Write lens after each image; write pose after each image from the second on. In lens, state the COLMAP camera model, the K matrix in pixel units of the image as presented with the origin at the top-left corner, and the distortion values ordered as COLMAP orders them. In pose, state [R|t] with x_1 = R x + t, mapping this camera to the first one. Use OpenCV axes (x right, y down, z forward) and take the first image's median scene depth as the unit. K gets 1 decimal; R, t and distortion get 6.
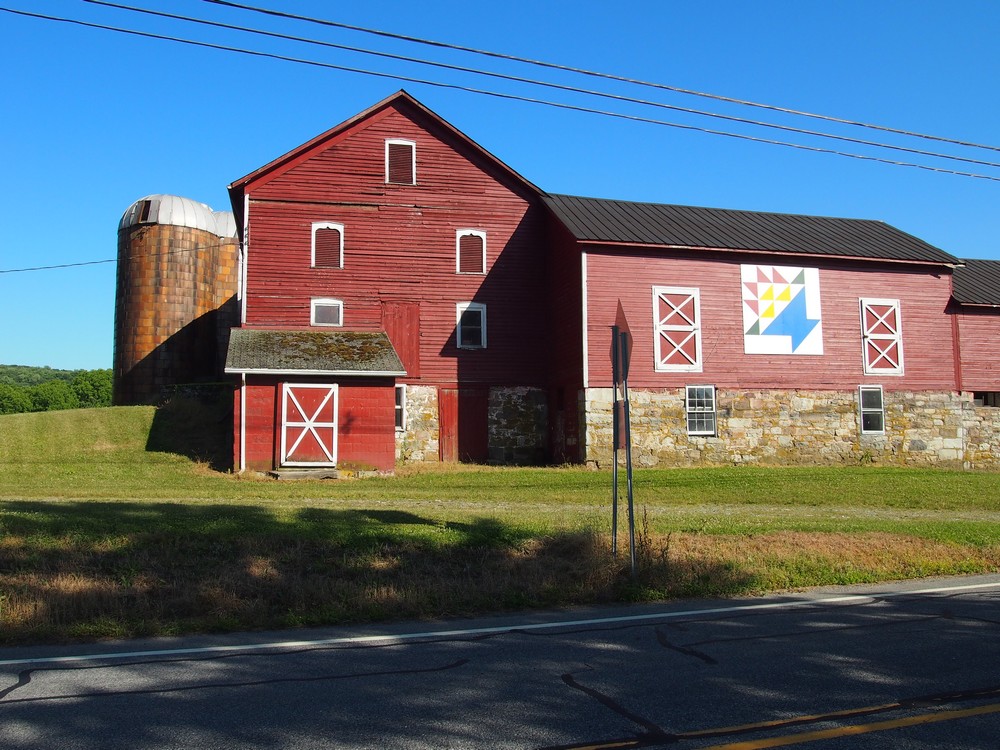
lens RADIAL K [[815.4, 0, 501.1], [0, 815.4, 374.0], [0, 0, 1]] dist [-0.052345, 0.009471]
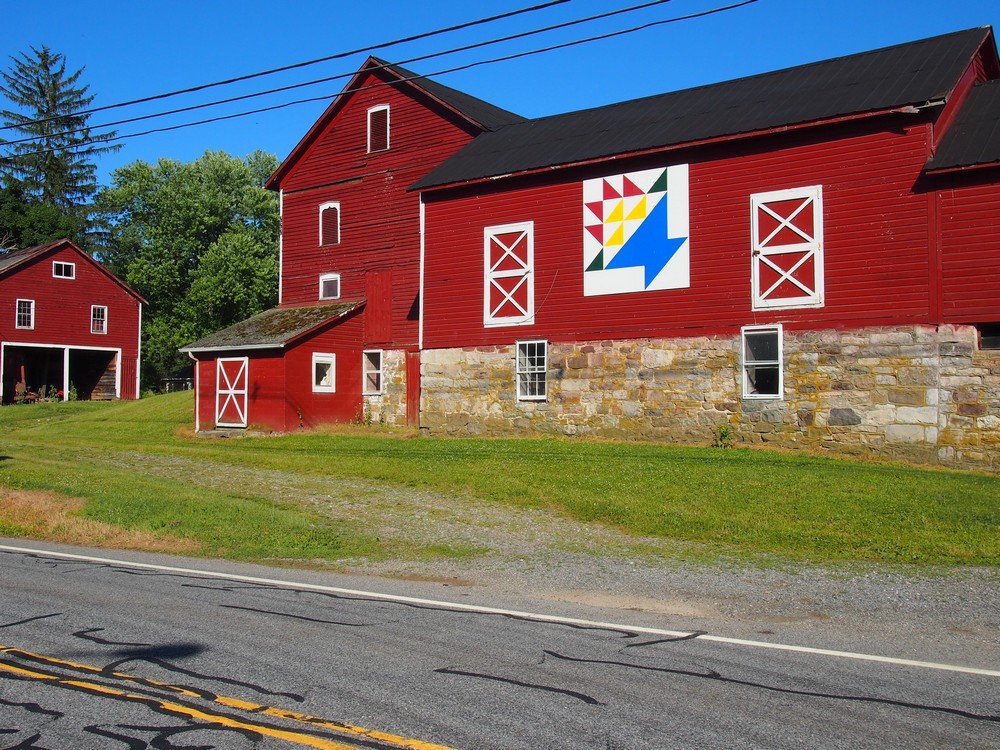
lens RADIAL K [[1037.2, 0, 500.4], [0, 1037.2, 378.3], [0, 0, 1]] dist [-0.004336, 0.000000]
pose [[0.622294, -0.013859, -0.782661, 1.010309], [0.069086, 0.996914, 0.037277, 0.010650], [0.779729, -0.077268, 0.621331, 0.305005]]
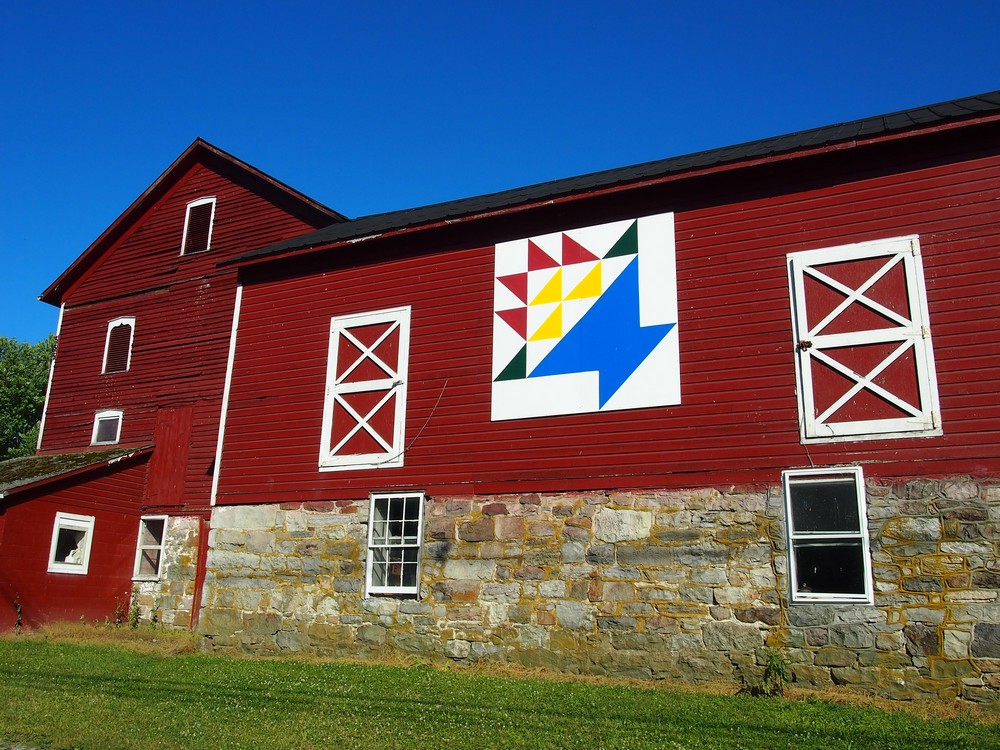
lens RADIAL K [[860.9, 0, 497.4], [0, 860.9, 375.7], [0, 0, 1]] dist [-0.045061, 0.031349]
pose [[0.762484, -0.143104, -0.630983, 0.611835], [0.028561, 0.981727, -0.188138, 0.042807], [0.646376, 0.125431, 0.752639, 0.608887]]
